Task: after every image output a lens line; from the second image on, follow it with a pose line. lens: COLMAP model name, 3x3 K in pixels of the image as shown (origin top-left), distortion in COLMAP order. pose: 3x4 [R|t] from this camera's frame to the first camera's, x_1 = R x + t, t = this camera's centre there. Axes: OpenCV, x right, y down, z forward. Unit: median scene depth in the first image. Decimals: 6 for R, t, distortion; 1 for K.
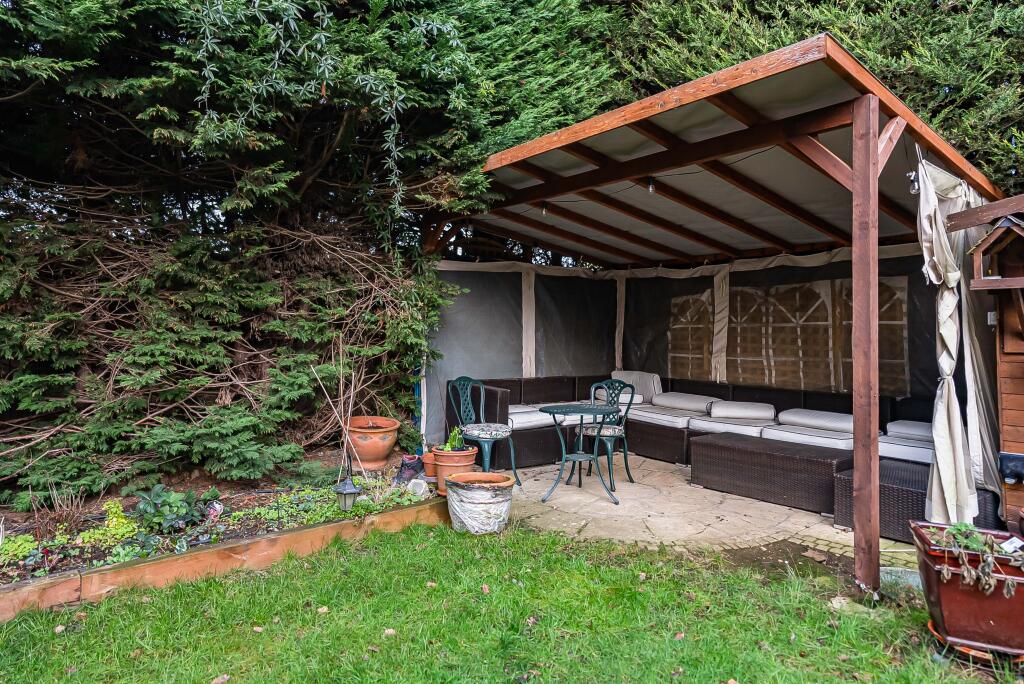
lens RADIAL K [[623.2, 0, 514.9], [0, 623.2, 327.9], [0, 0, 1]] dist [-0.002459, -0.001674]
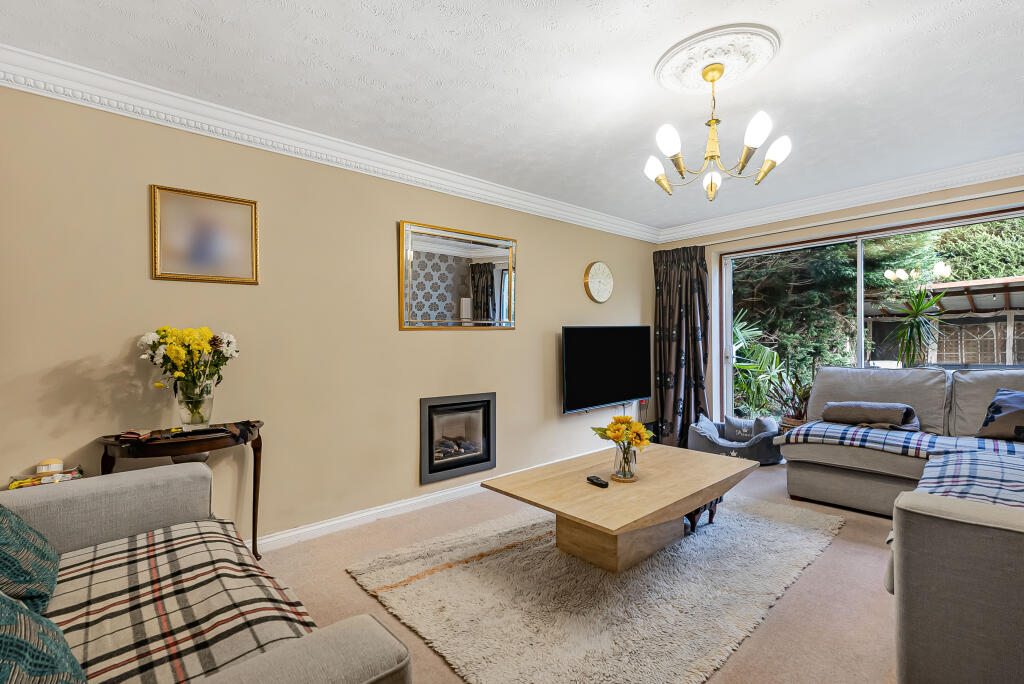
lens RADIAL K [[455.9, 0, 512.0], [0, 455.9, 342.0], [0, 0, 1]] dist [-0.002598, -0.000266]
pose [[0.998121, -0.025549, 0.055696, -1.577809], [0.025989, 0.999636, -0.007182, -0.031486], [-0.055492, 0.008616, 0.998422, -0.783528]]
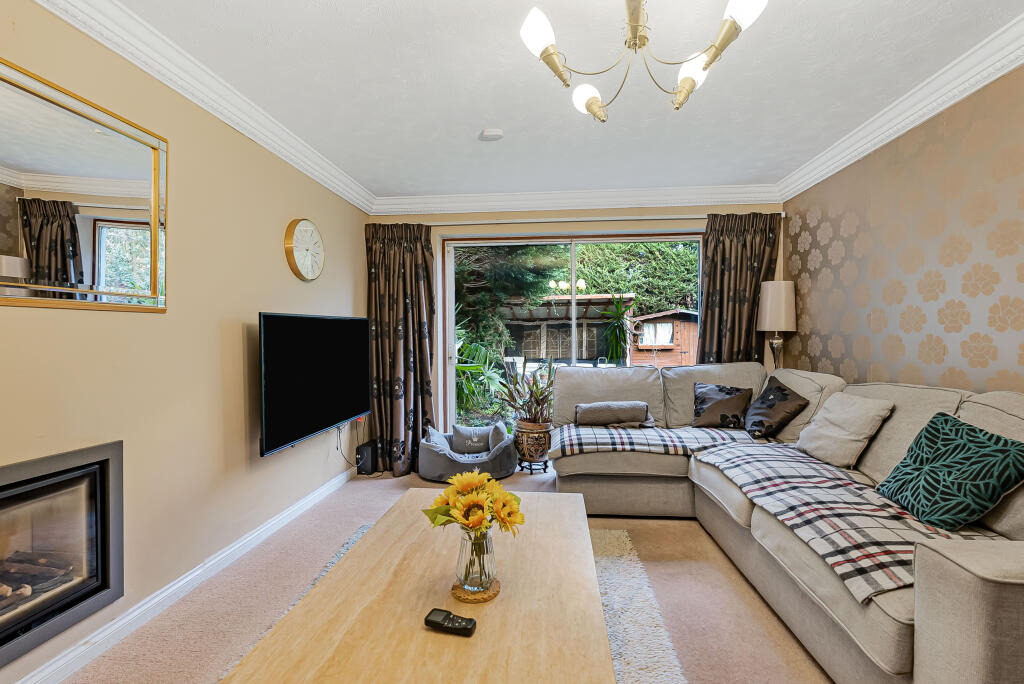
lens RADIAL K [[463.6, 0, 514.1], [0, 463.6, 347.1], [0, 0, 1]] dist [-0.003442, -0.000353]
pose [[0.696572, -0.028124, 0.716935, -1.600000], [0.015091, 0.999585, 0.024550, -0.032988], [-0.717328, -0.006282, 0.696707, -0.590162]]
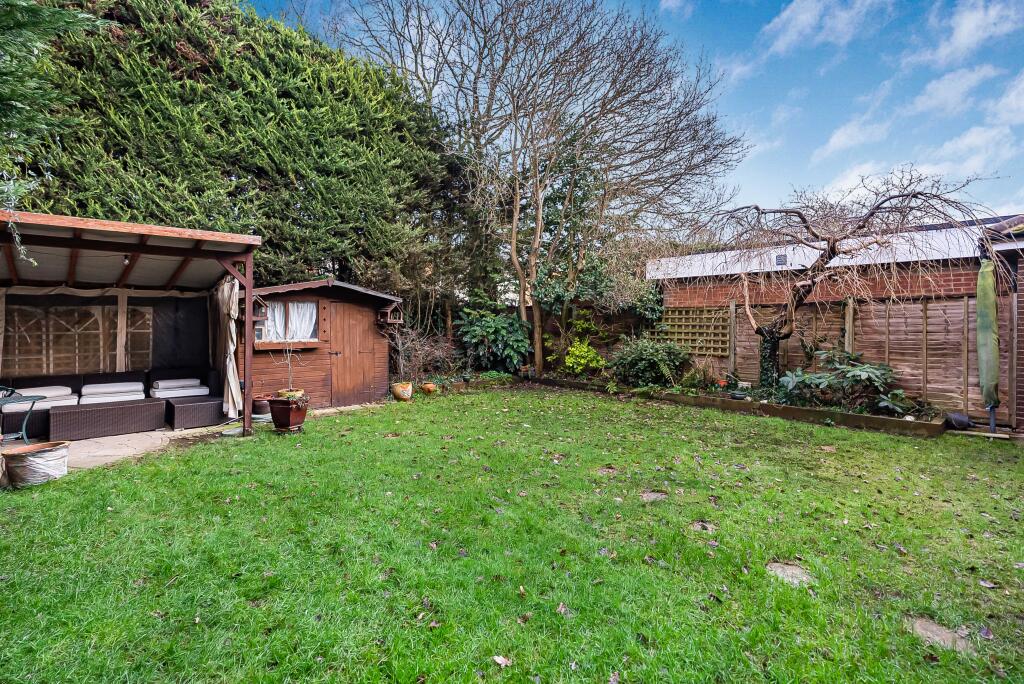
lens RADIAL K [[478.6, 0, 513.1], [0, 478.6, 328.8], [0, 0, 1]] dist [-0.001235, -0.000065]
pose [[-0.081596, -0.013849, 0.996569, -0.817916], [0.002314, 0.999898, 0.014085, -0.028931], [-0.996663, 0.003455, -0.081556, 0.000717]]
